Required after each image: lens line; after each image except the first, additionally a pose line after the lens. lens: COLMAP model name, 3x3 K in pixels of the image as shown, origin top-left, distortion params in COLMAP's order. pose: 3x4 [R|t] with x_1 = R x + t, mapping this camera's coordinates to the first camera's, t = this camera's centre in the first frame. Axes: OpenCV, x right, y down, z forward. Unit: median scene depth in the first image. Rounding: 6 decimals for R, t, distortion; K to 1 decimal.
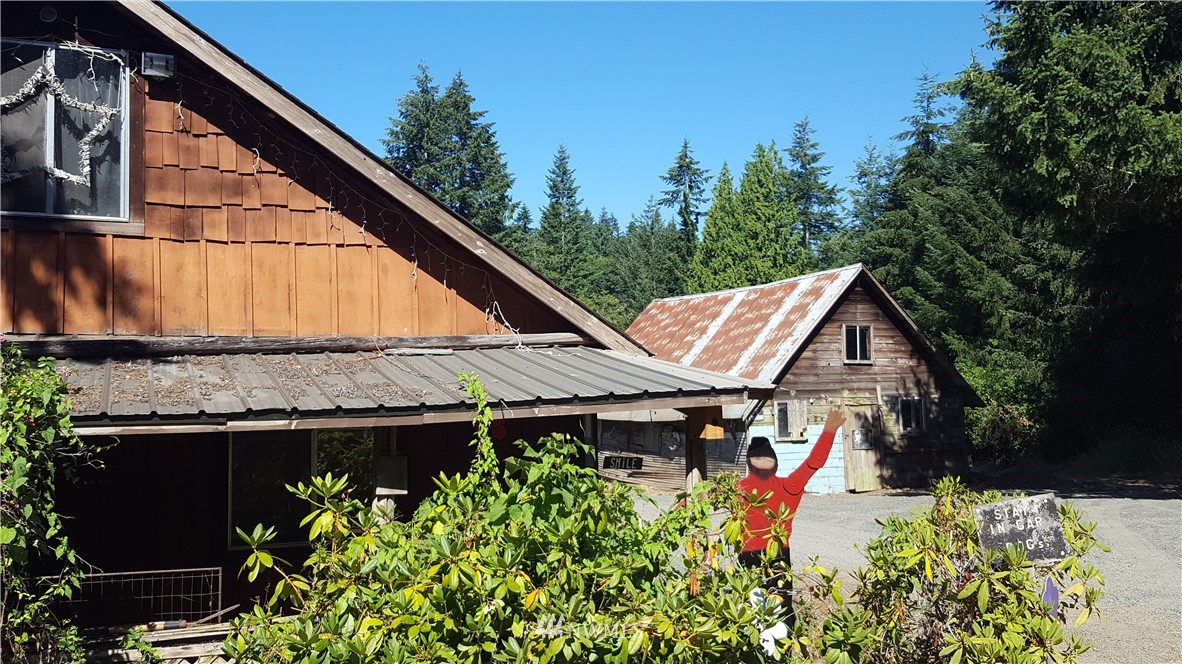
lens RADIAL K [[1229.4, 0, 591.8], [0, 1229.4, 394.1], [0, 0, 1]] dist [0.219939, -0.392810]
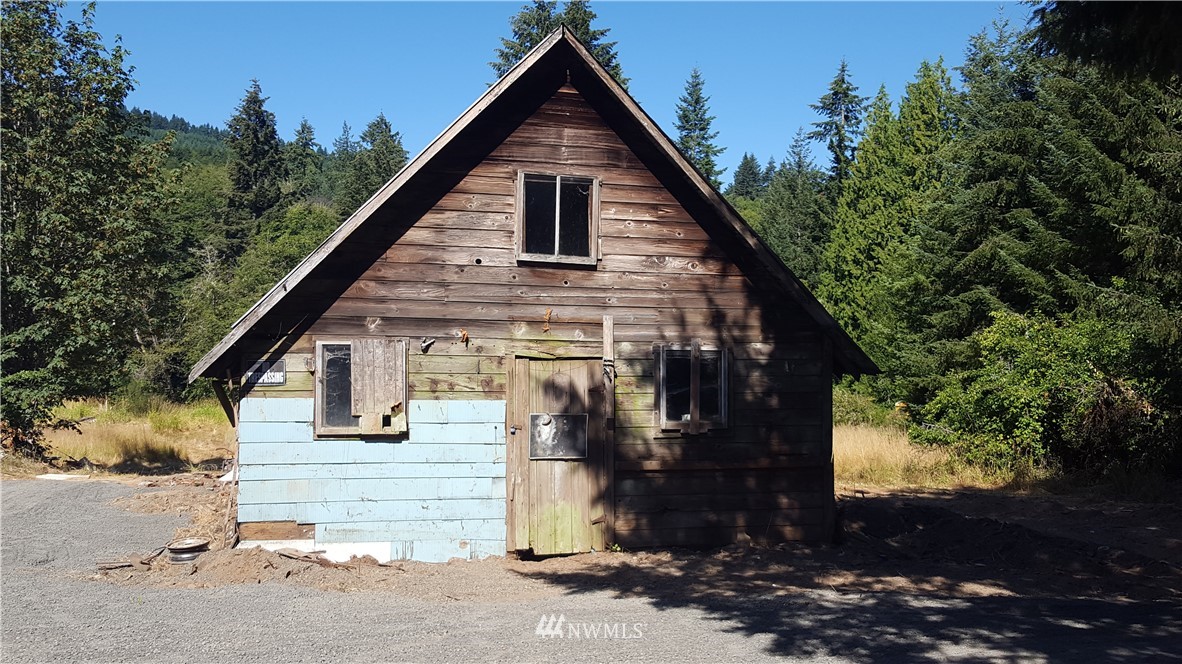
lens RADIAL K [[1229.4, 0, 591.8], [0, 1229.4, 394.1], [0, 0, 1]] dist [0.219939, -0.392810]
pose [[0.985241, 0.039914, -0.166453, 0.148578], [-0.034705, 0.998816, 0.034086, 0.003037], [0.167616, -0.027806, 0.985460, 0.282914]]
